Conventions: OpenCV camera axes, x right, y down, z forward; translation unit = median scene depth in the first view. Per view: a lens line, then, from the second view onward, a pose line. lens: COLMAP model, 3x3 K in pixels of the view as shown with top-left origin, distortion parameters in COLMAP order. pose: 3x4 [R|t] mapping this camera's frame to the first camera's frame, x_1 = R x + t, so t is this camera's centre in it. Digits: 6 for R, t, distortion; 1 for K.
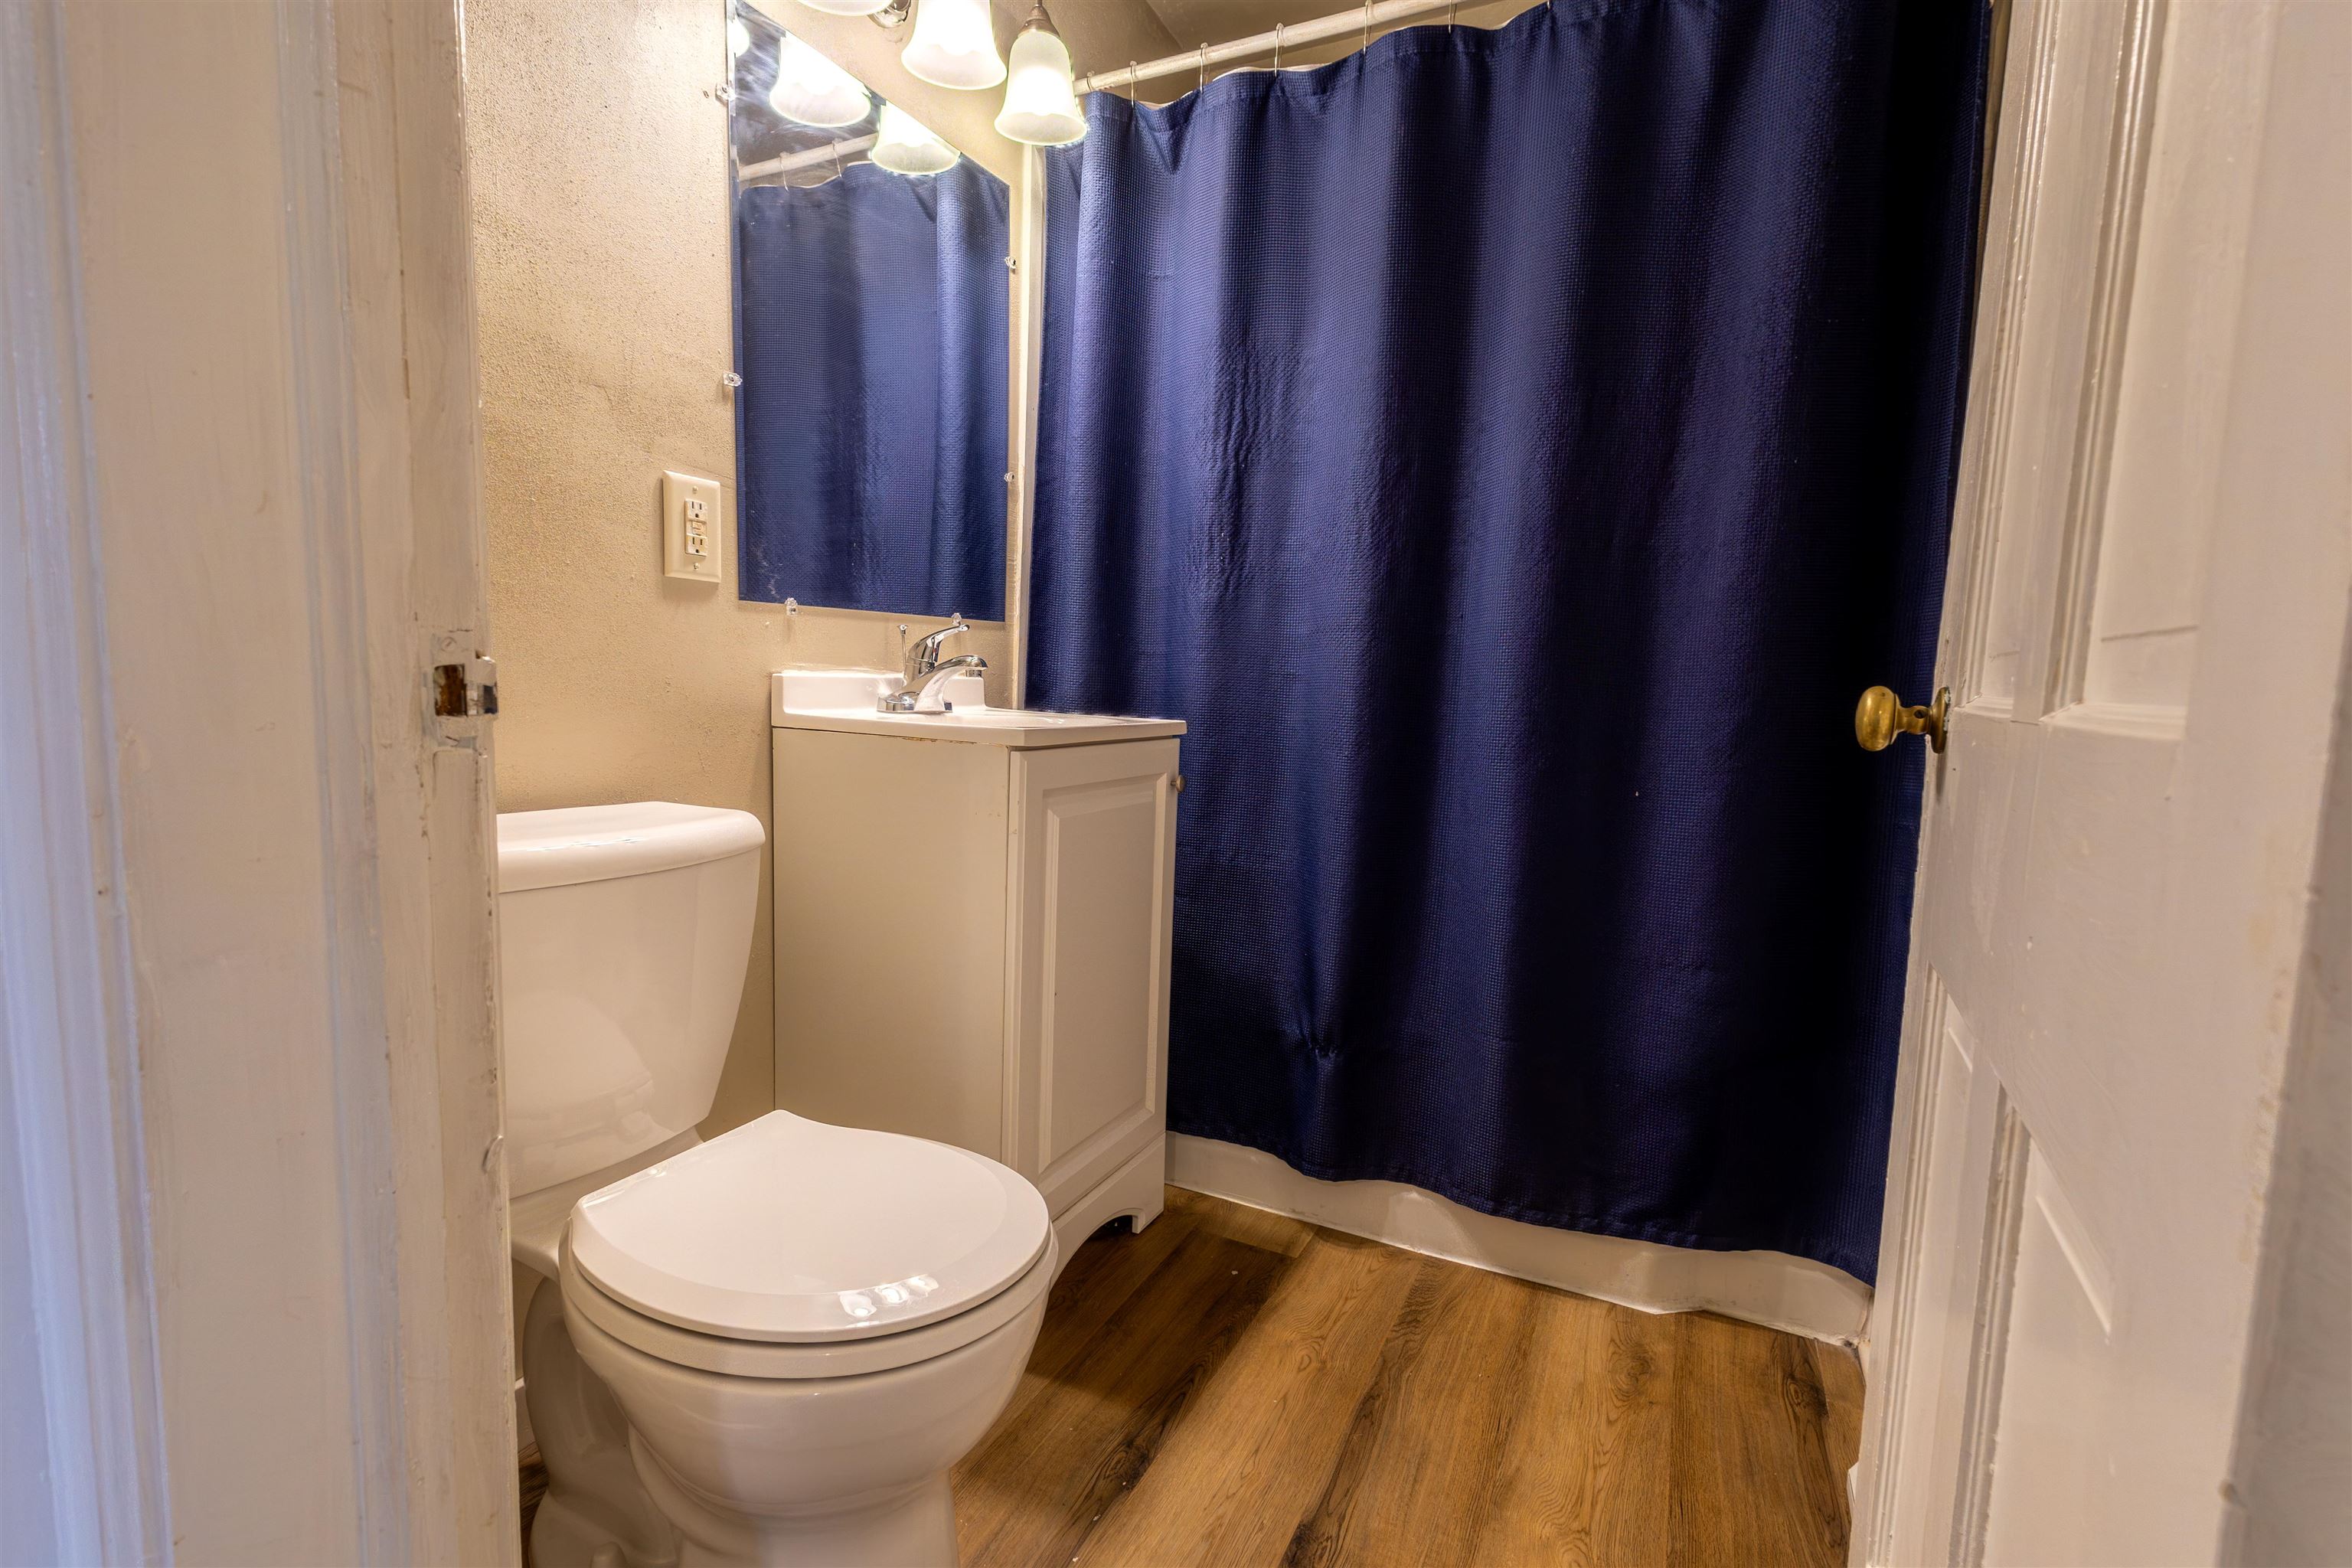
lens RADIAL K [[1067.0, 0, 1176.7], [0, 1067.0, 782.4], [0, 0, 1]] dist [-0.004071, -0.000215]
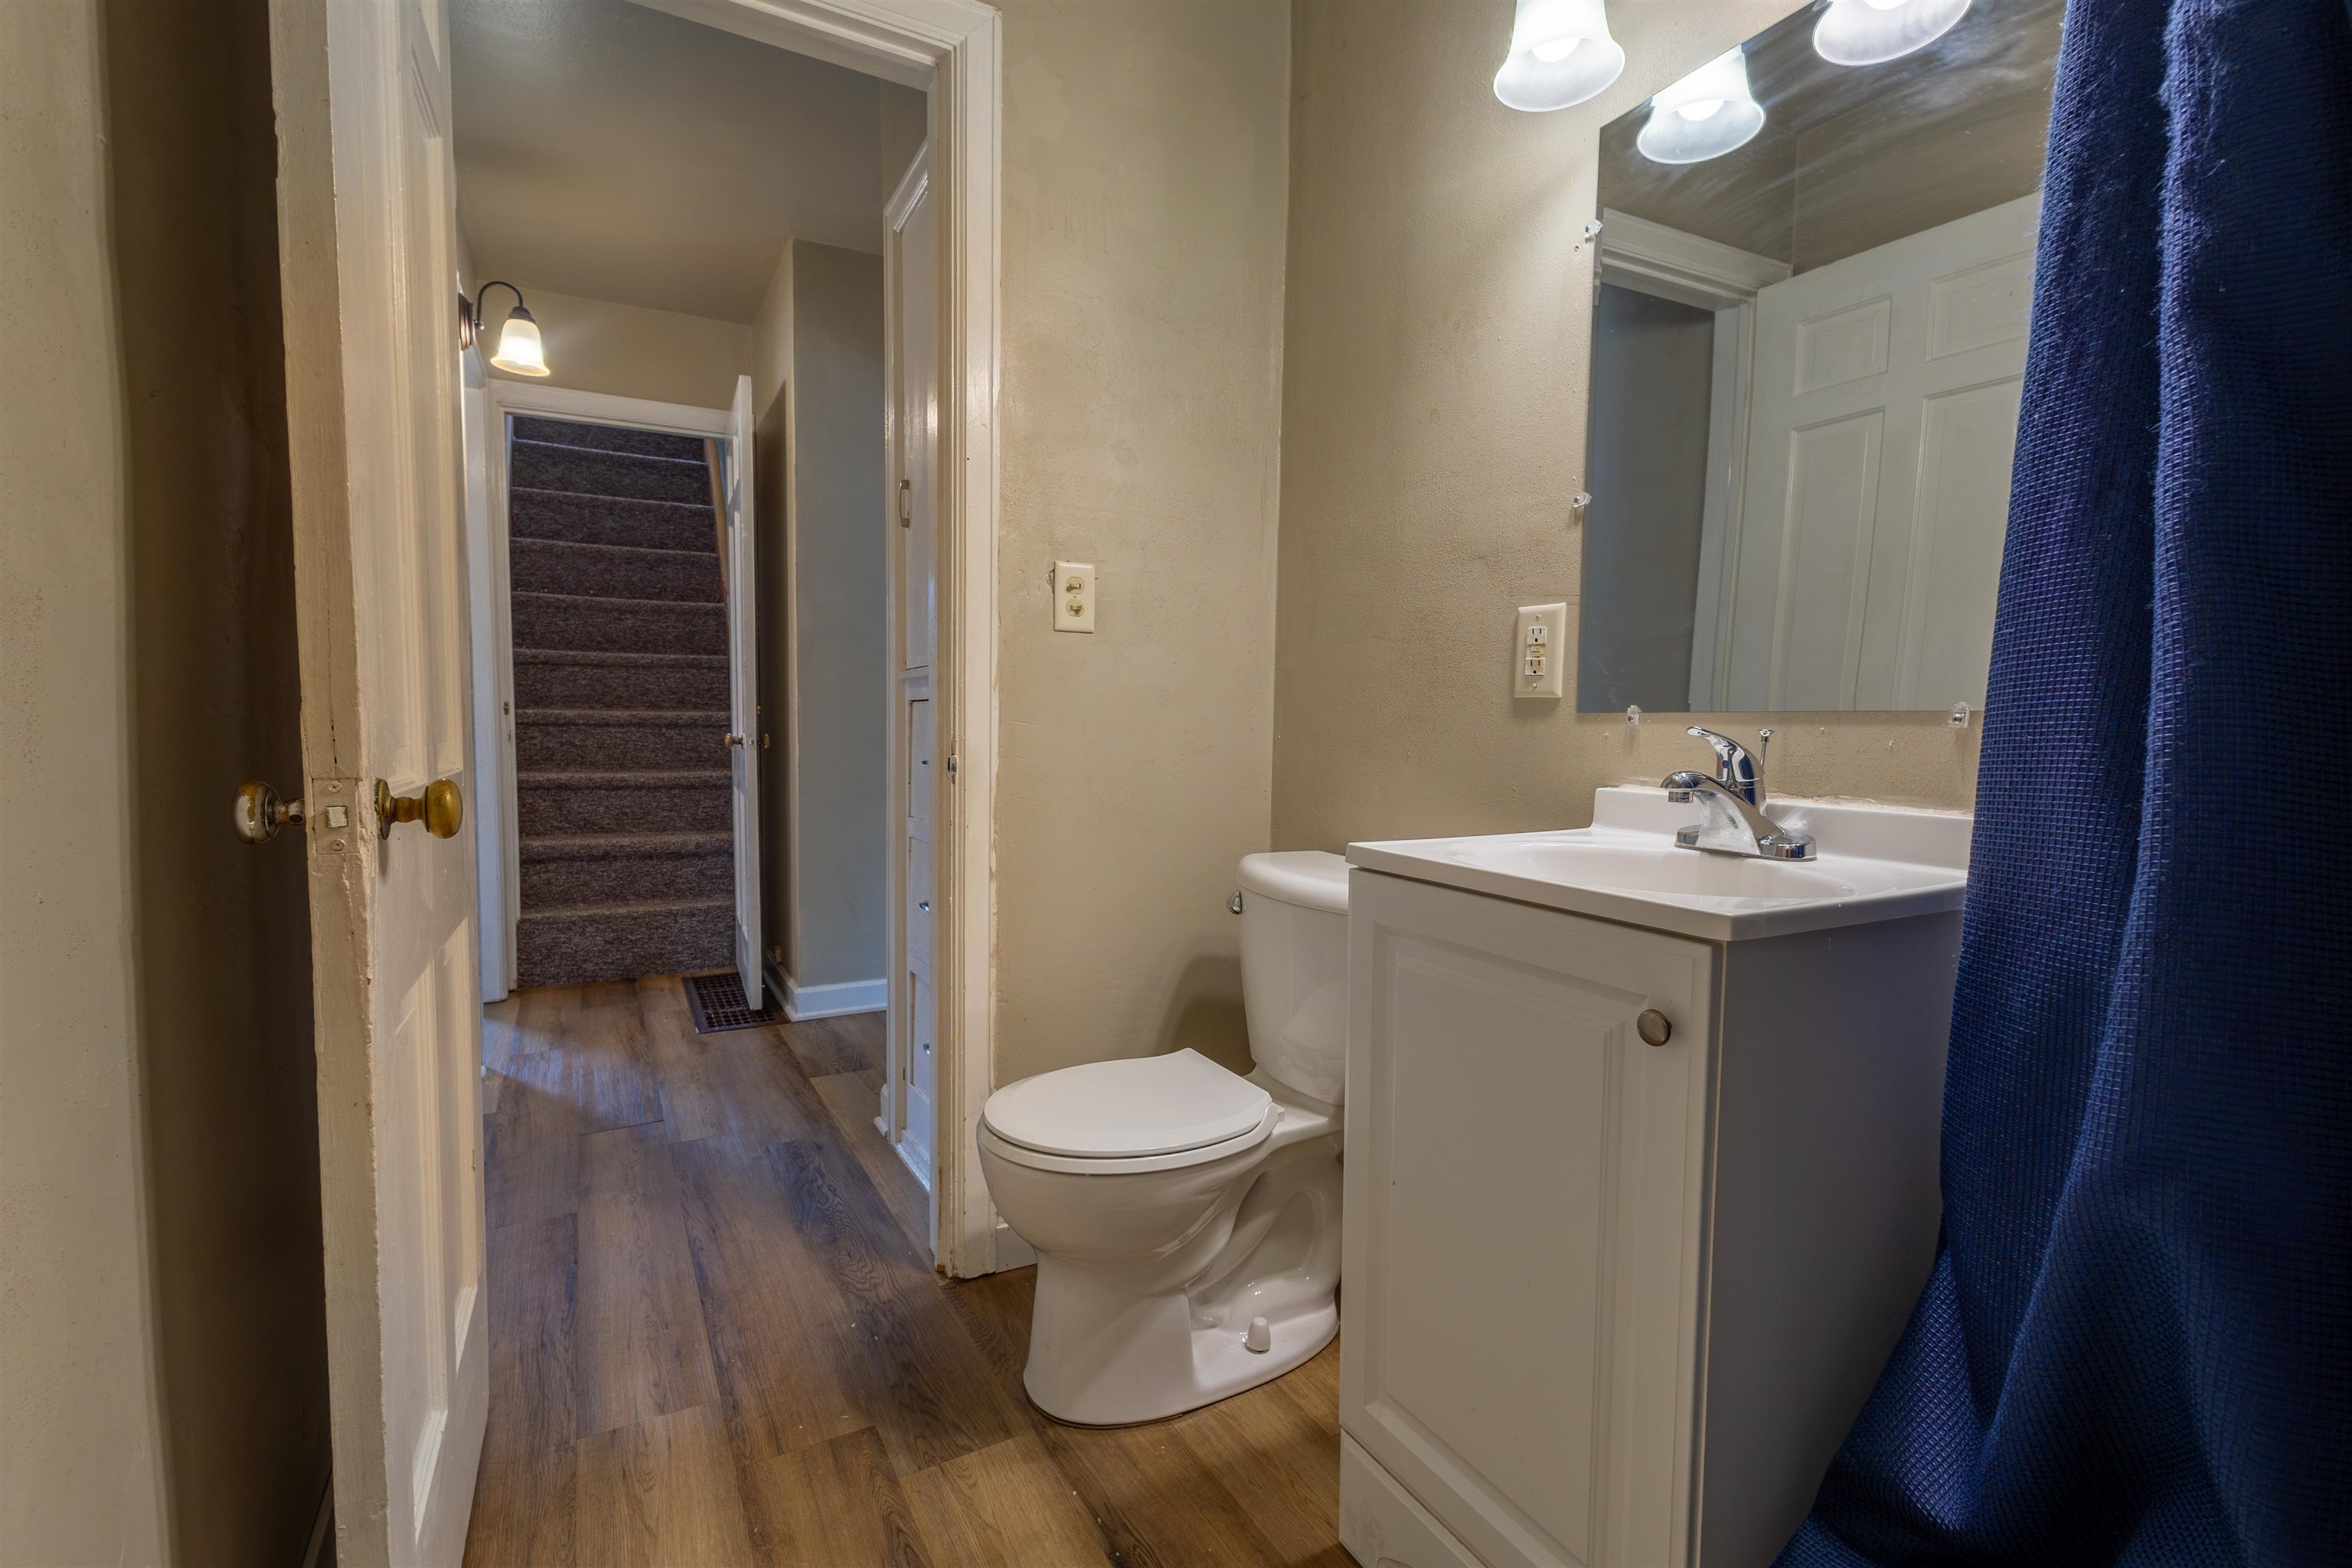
lens RADIAL K [[1067.0, 0, 1175.2], [0, 1067.0, 784.3], [0, 0, 1]] dist [-0.004071, -0.000215]
pose [[-0.580383, 0.009550, -0.814287, 0.659729], [-0.123226, 0.987387, 0.099409, -0.163880], [0.804966, 0.158037, -0.571886, 1.334532]]
